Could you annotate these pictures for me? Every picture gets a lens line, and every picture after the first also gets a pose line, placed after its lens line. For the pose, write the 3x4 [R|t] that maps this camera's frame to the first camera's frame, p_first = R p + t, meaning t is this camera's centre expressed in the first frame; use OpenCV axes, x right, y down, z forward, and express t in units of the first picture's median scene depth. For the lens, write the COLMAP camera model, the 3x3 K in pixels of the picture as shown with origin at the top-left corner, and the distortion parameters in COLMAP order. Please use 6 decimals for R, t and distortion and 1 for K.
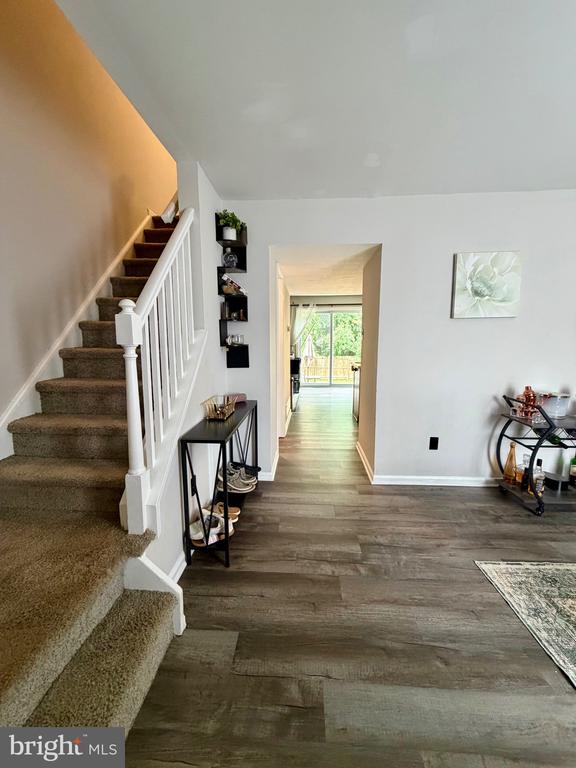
lens RADIAL K [[308.0, 0, 284.6], [0, 308.0, 380.1], [0, 0, 1]] dist [0.000949, 0.000561]
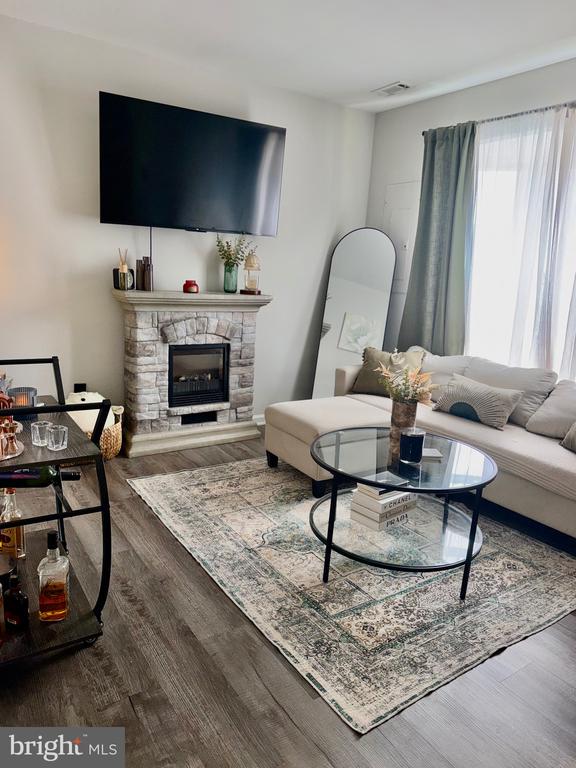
lens RADIAL K [[536.7, 0, 292.6], [0, 536.7, 388.4], [0, 0, 1]] dist [0.006720, -0.010300]
pose [[-0.609807, -0.206521, 0.765169, 0.150701], [0.044092, 0.955117, 0.292928, -0.139083], [-0.791323, 0.212367, -0.573331, 1.301543]]
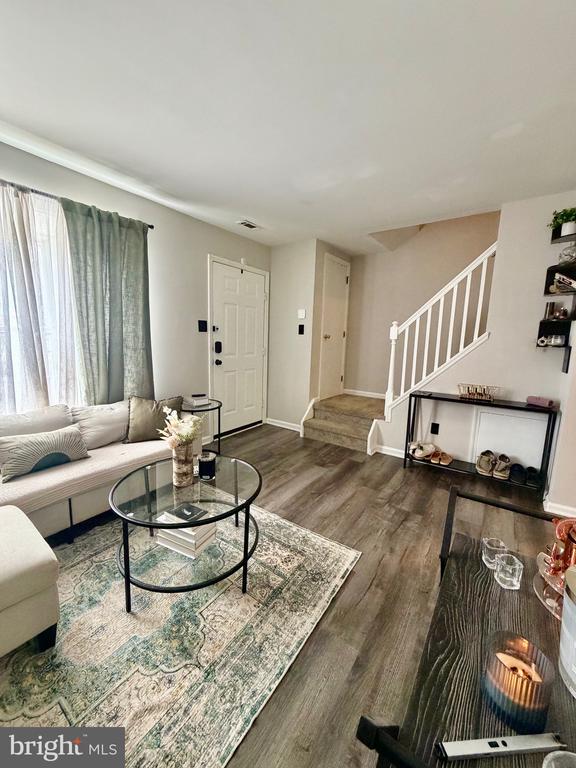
lens RADIAL K [[308.0, 0, 293.0], [0, 308.0, 384.5], [0, 0, 1]] dist [0.000949, 0.000561]
pose [[-0.508847, 0.120468, -0.852386, 1.397056], [-0.141425, 0.965009, 0.220811, -0.132041], [0.849161, 0.232908, -0.474005, 1.055262]]
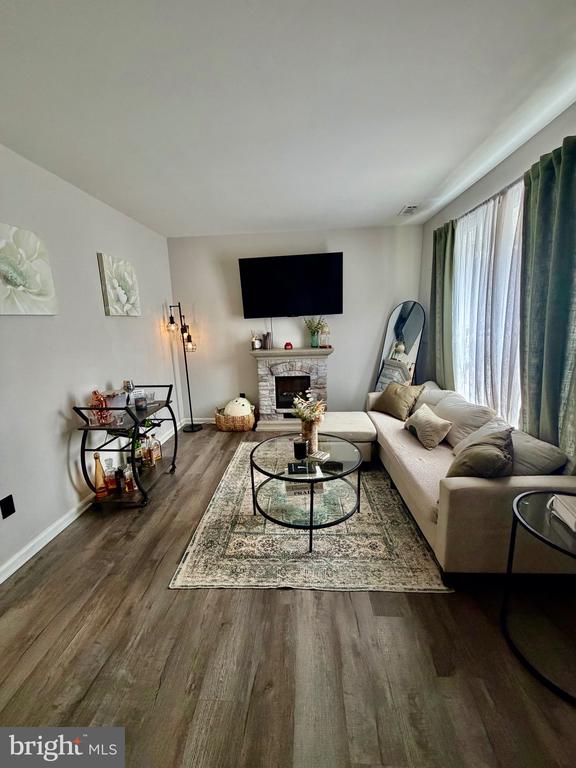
lens RADIAL K [[308.0, 0, 288.8], [0, 308.0, 379.8], [0, 0, 1]] dist [0.000949, 0.000561]
pose [[-0.007914, -0.190908, 0.981576, -0.153105], [0.157462, 0.969123, 0.189755, -0.116995], [-0.987493, 0.156062, 0.022391, 0.480793]]
